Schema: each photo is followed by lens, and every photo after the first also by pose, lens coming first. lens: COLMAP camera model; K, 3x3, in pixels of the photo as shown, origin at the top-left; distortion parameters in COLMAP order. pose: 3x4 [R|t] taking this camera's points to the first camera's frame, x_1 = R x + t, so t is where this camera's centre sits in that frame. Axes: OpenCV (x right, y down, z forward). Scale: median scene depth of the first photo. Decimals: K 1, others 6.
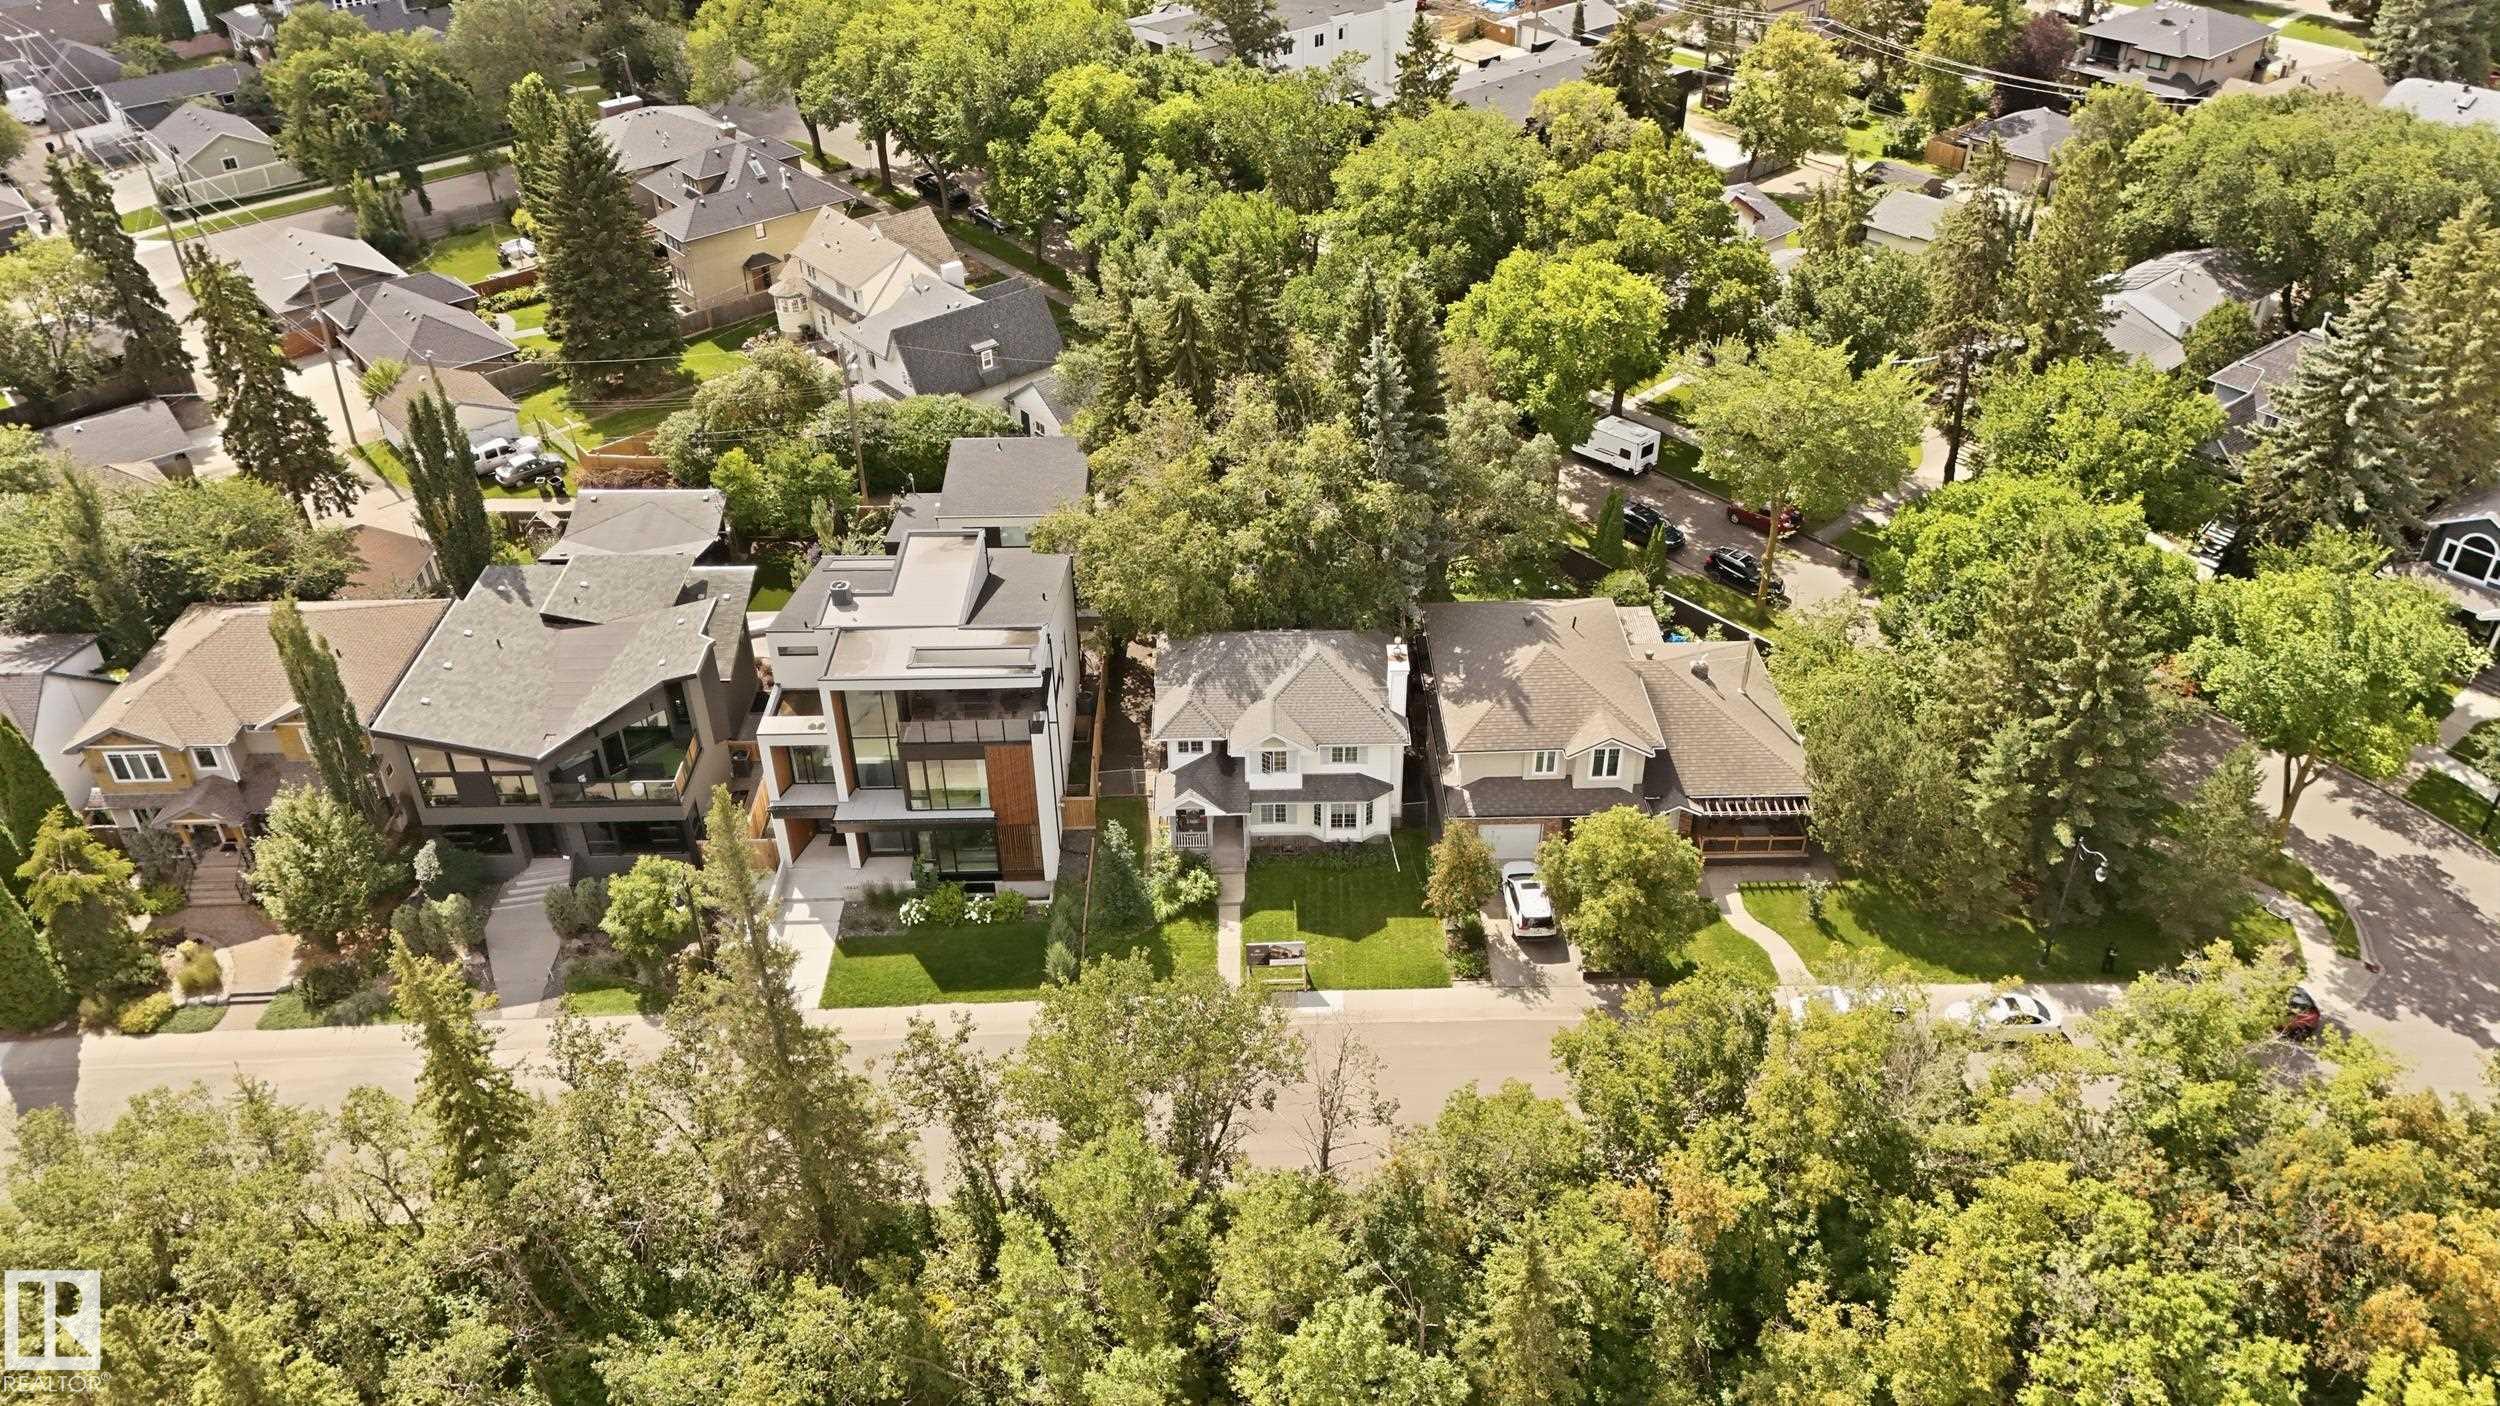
lens RADIAL K [[1843.9, 0, 1252.0], [0, 1843.9, 691.1], [0, 0, 1]] dist [0.079488, -0.081178]
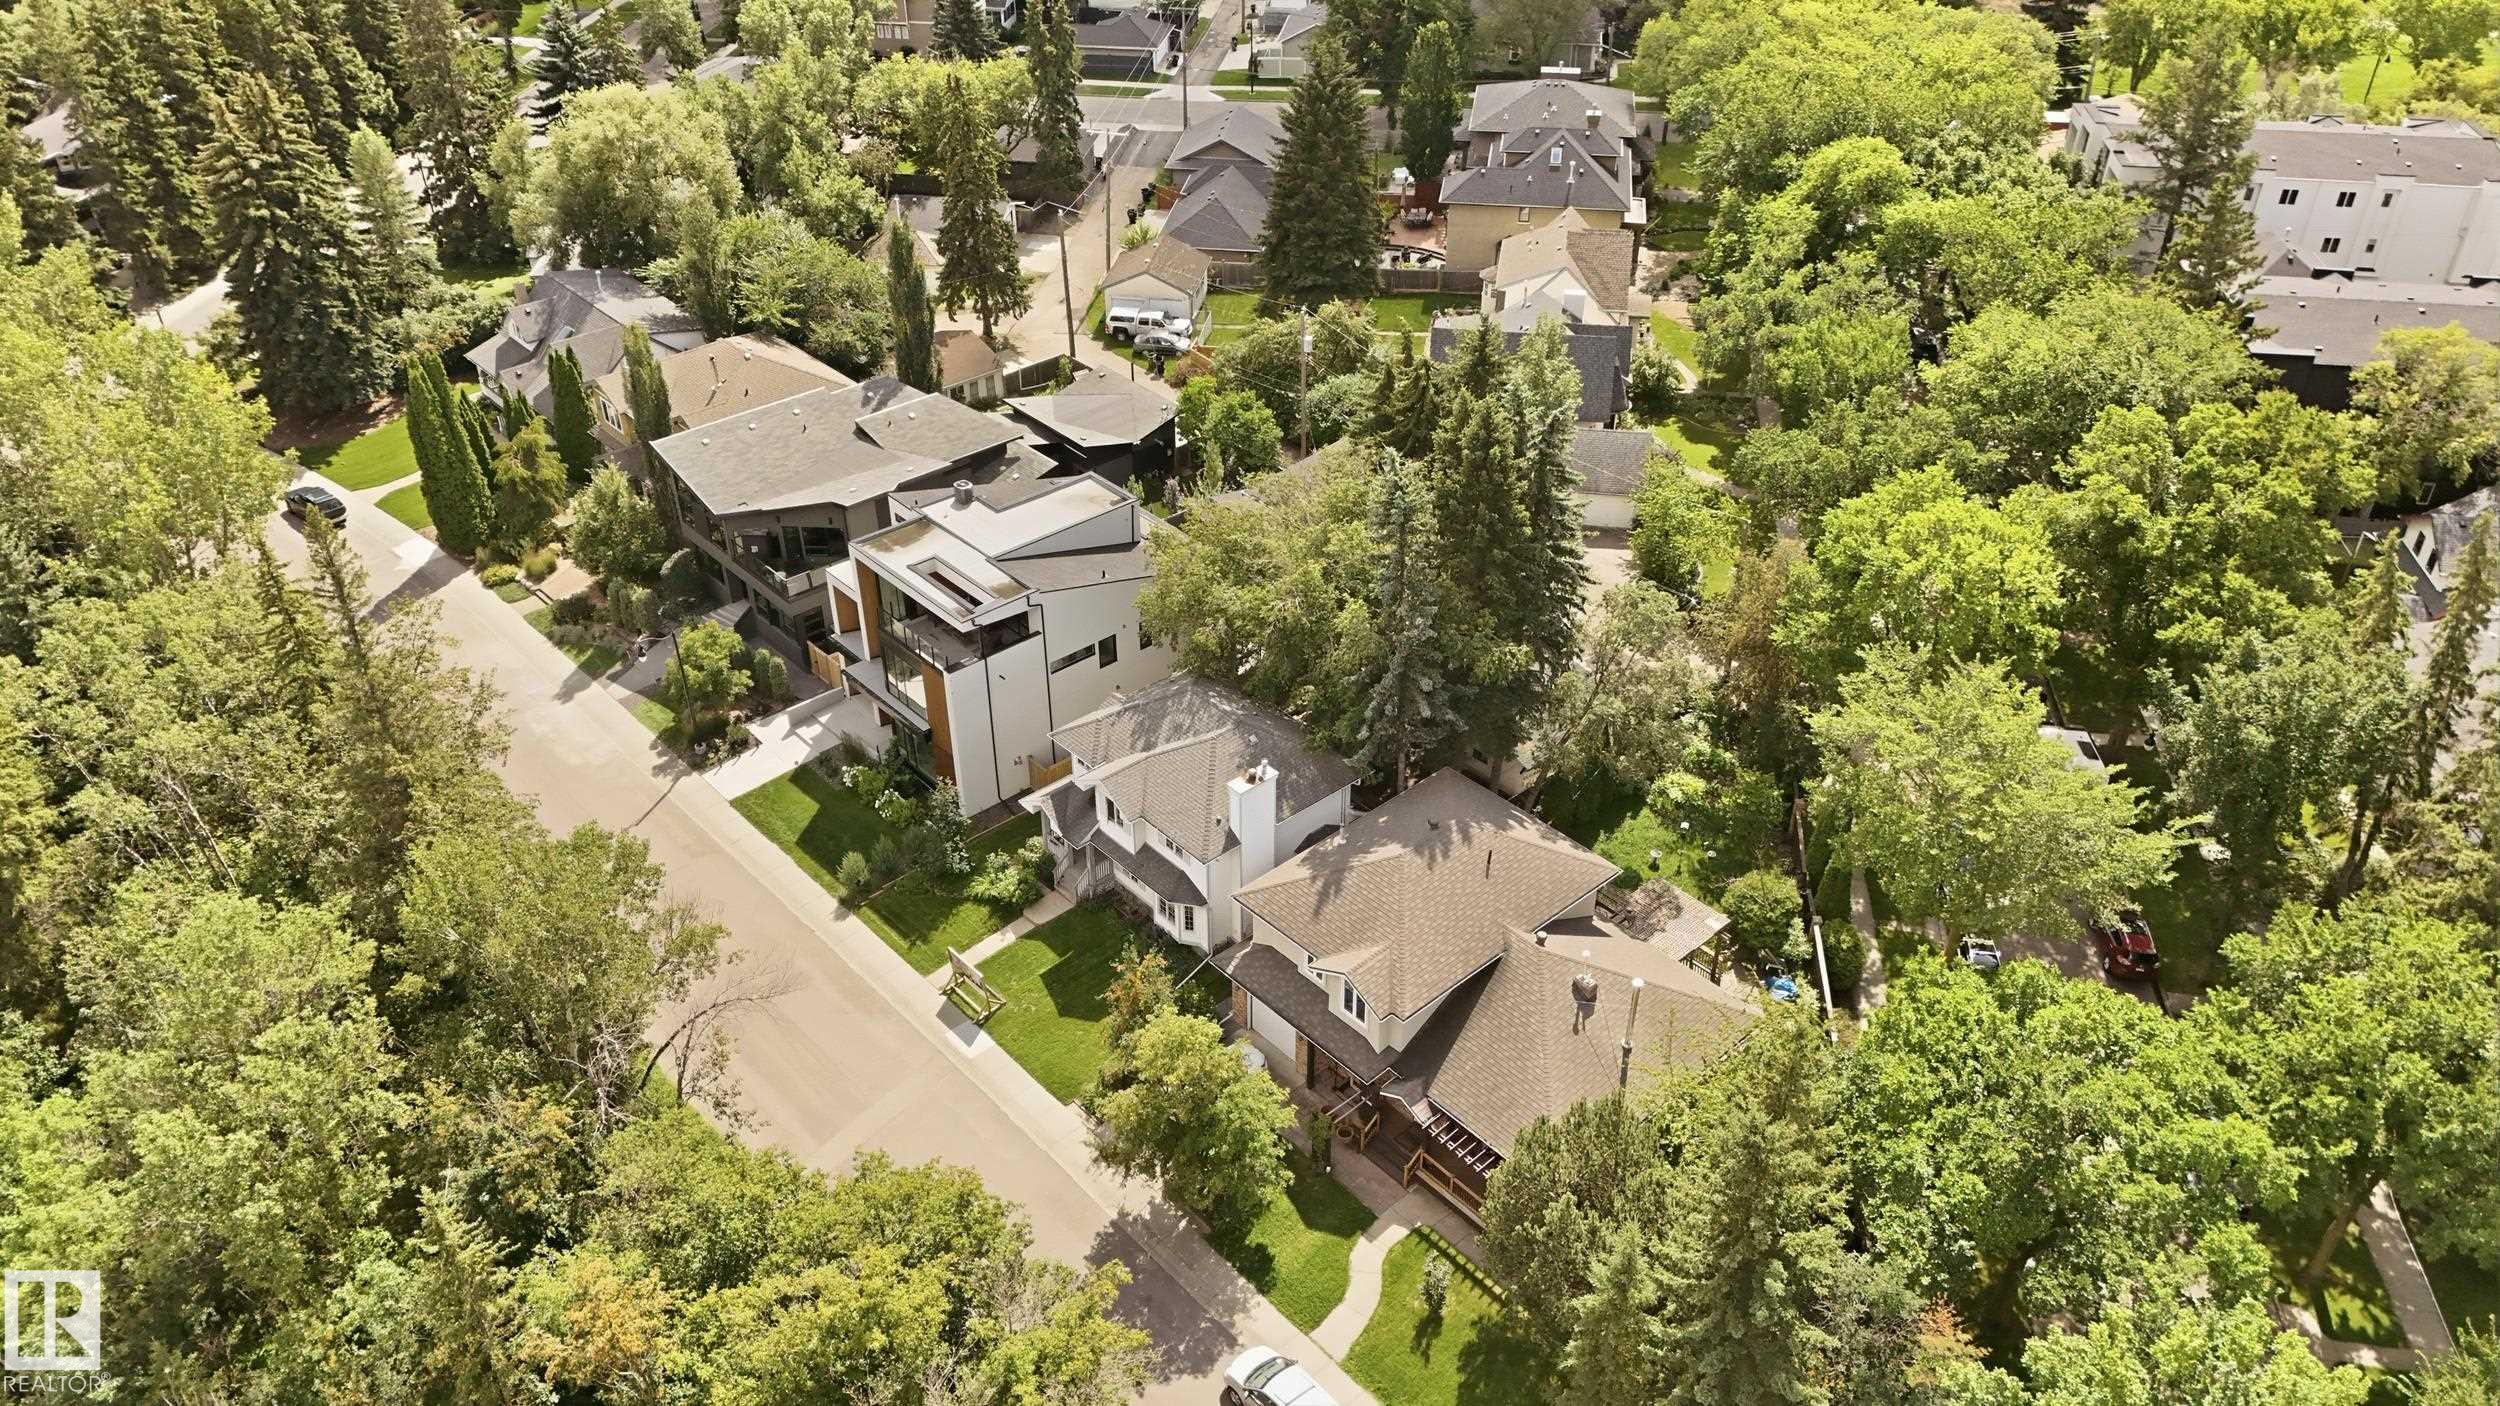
lens RADIAL K [[1843.9, 0, 1252.0], [0, 1843.9, 691.1], [0, 0, 1]] dist [0.079488, -0.081178]
pose [[0.654381, 0.435848, -0.617918, 0.609960], [-0.429846, 0.886710, 0.170228, -0.208234], [0.622108, 0.154216, 0.767593, 0.292377]]
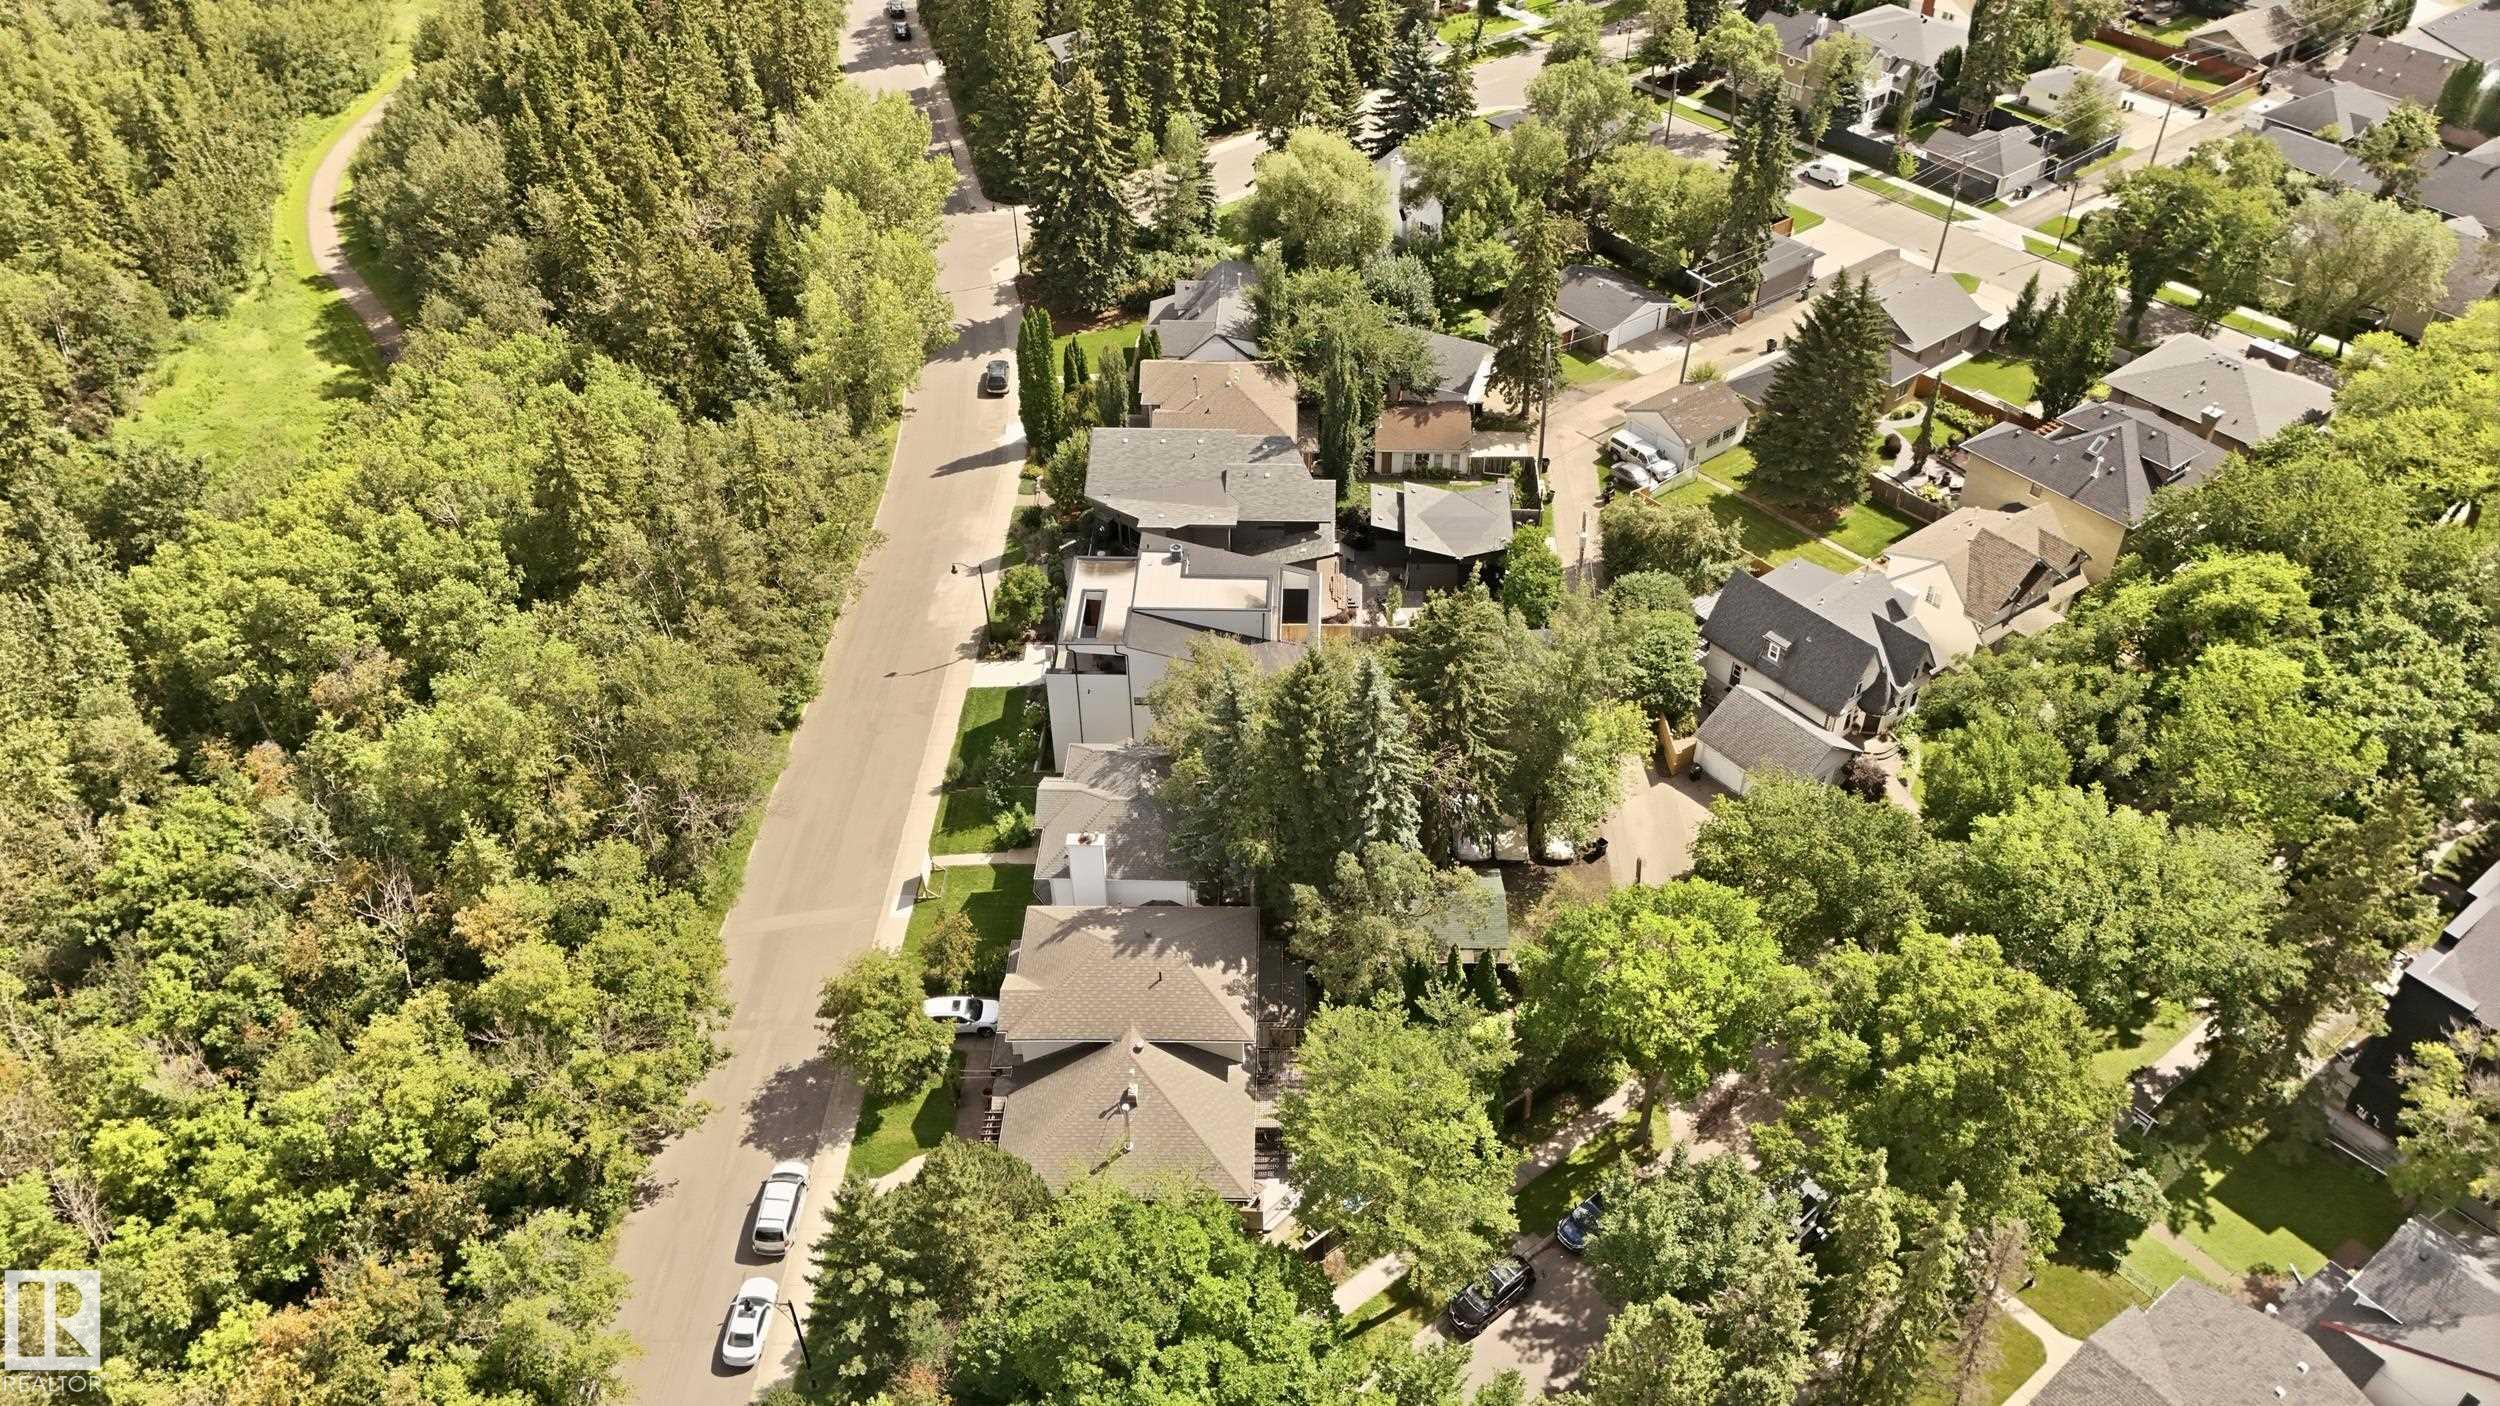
lens RADIAL K [[1843.9, 0, 1252.0], [0, 1843.9, 691.1], [0, 0, 1]] dist [0.079488, -0.081178]
pose [[-0.047711, 0.635767, -0.770405, 0.934388], [-0.552805, 0.625589, 0.550495, -0.797607], [0.831944, 0.452148, 0.321608, 0.642261]]
